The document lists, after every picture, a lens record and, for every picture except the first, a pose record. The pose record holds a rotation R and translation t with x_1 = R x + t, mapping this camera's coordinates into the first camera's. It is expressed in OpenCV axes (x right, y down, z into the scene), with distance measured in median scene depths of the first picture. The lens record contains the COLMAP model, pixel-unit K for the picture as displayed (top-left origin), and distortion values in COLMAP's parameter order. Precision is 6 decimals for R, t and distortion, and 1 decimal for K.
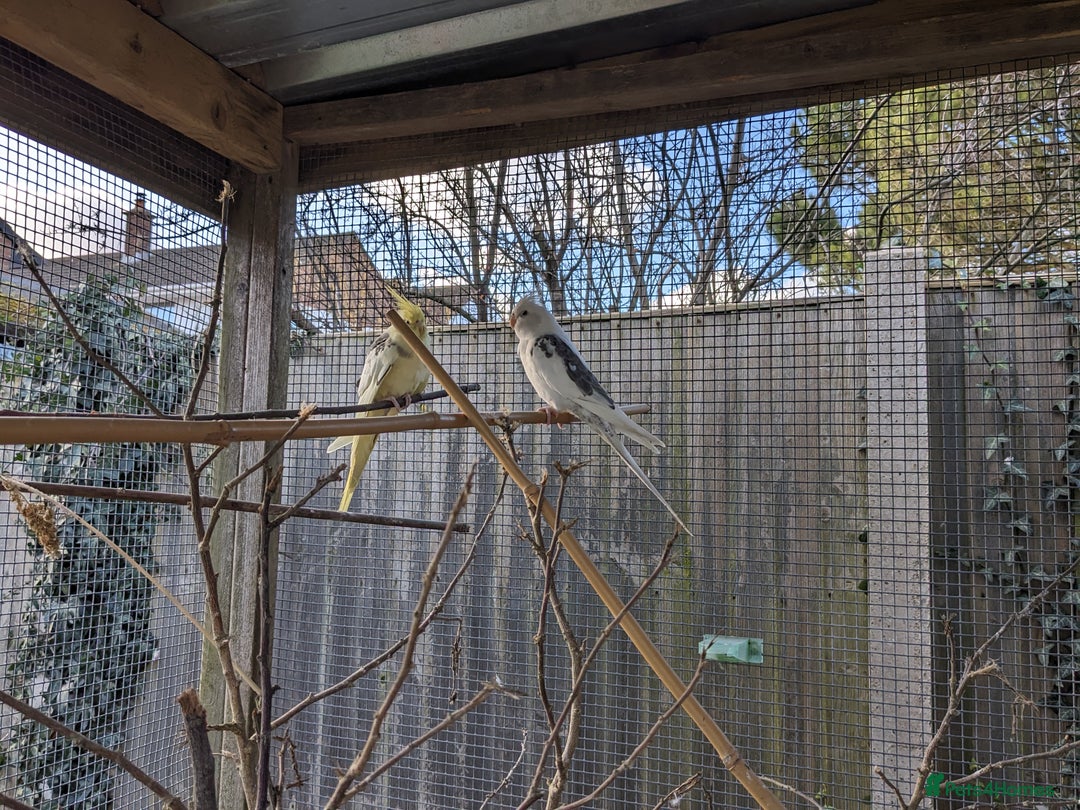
lens RADIAL K [[985.9, 0, 538.0], [0, 985.9, 414.6], [0, 0, 1]] dist [0.025663, 0.000000]
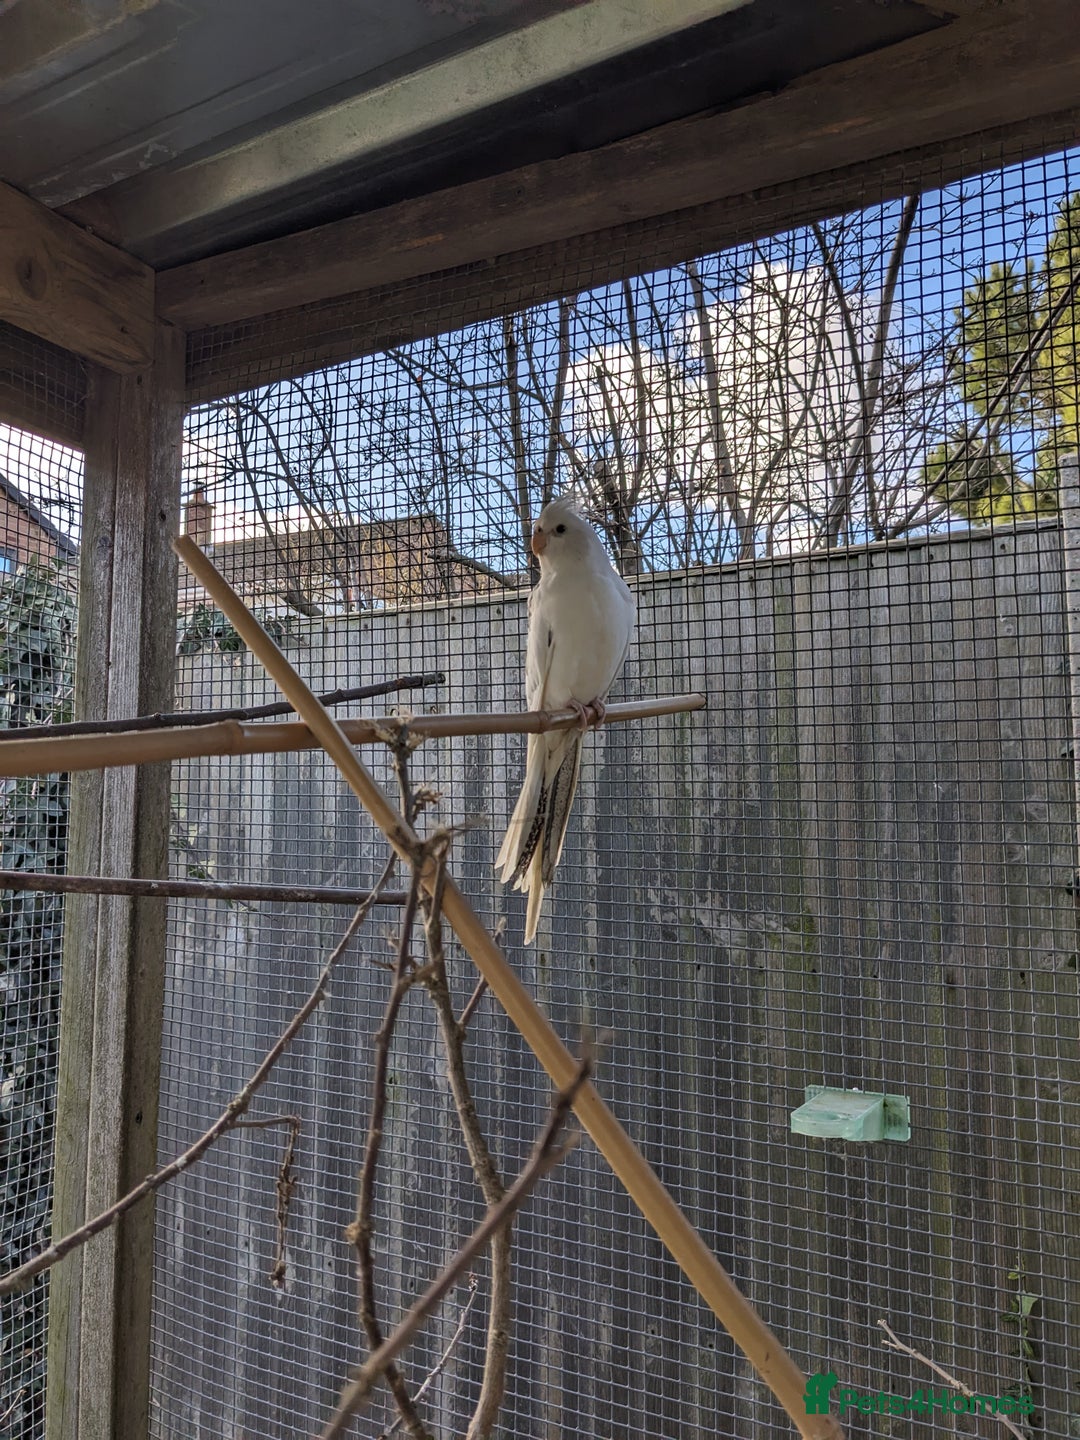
lens RADIAL K [[1121.8, 0, 530.4], [0, 1121.8, 722.8], [0, 0, 1]] dist [0.052794, -0.053536]
pose [[0.992328, -0.032381, -0.119316, 0.077939], [0.033208, 0.999436, 0.004955, 0.000003], [0.119089, -0.008879, 0.992844, 0.266858]]
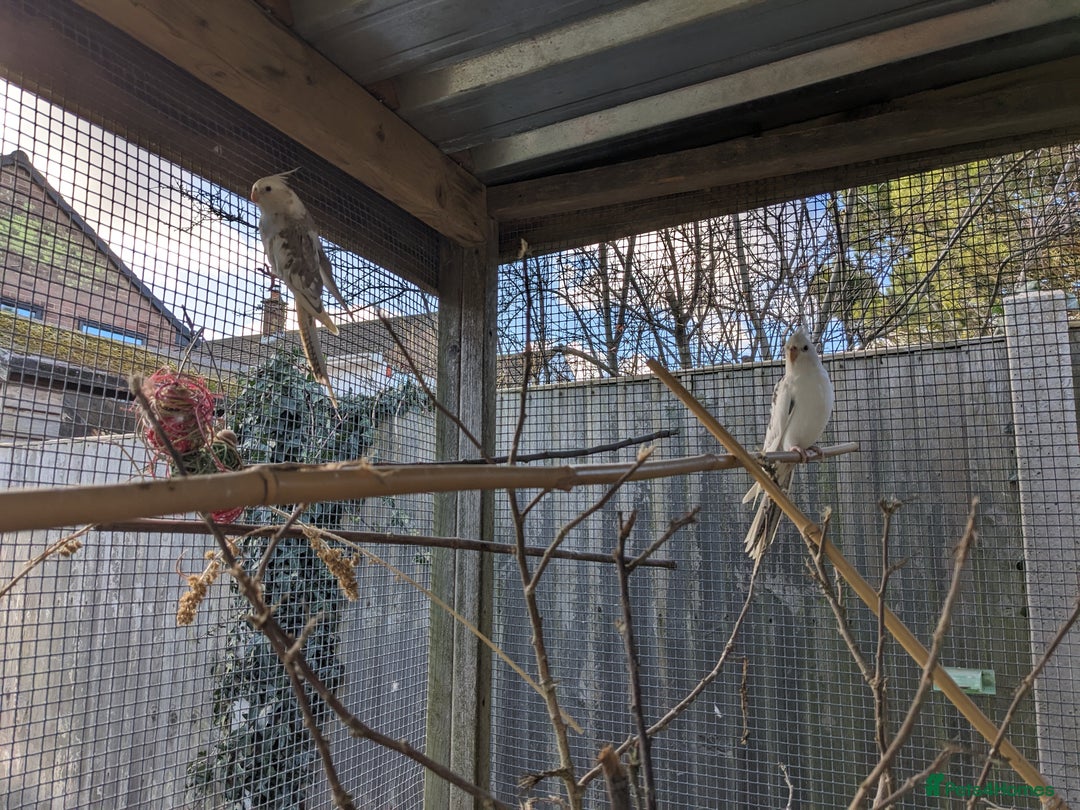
lens RADIAL K [[841.3, 0, 538.6], [0, 841.3, 412.1], [0, 0, 1]] dist [0.052794, -0.053536]
pose [[0.996762, -0.031540, -0.073958, -0.136619], [0.027257, 0.997931, -0.058228, 0.000616], [0.075641, 0.056024, 0.995560, 0.066466]]
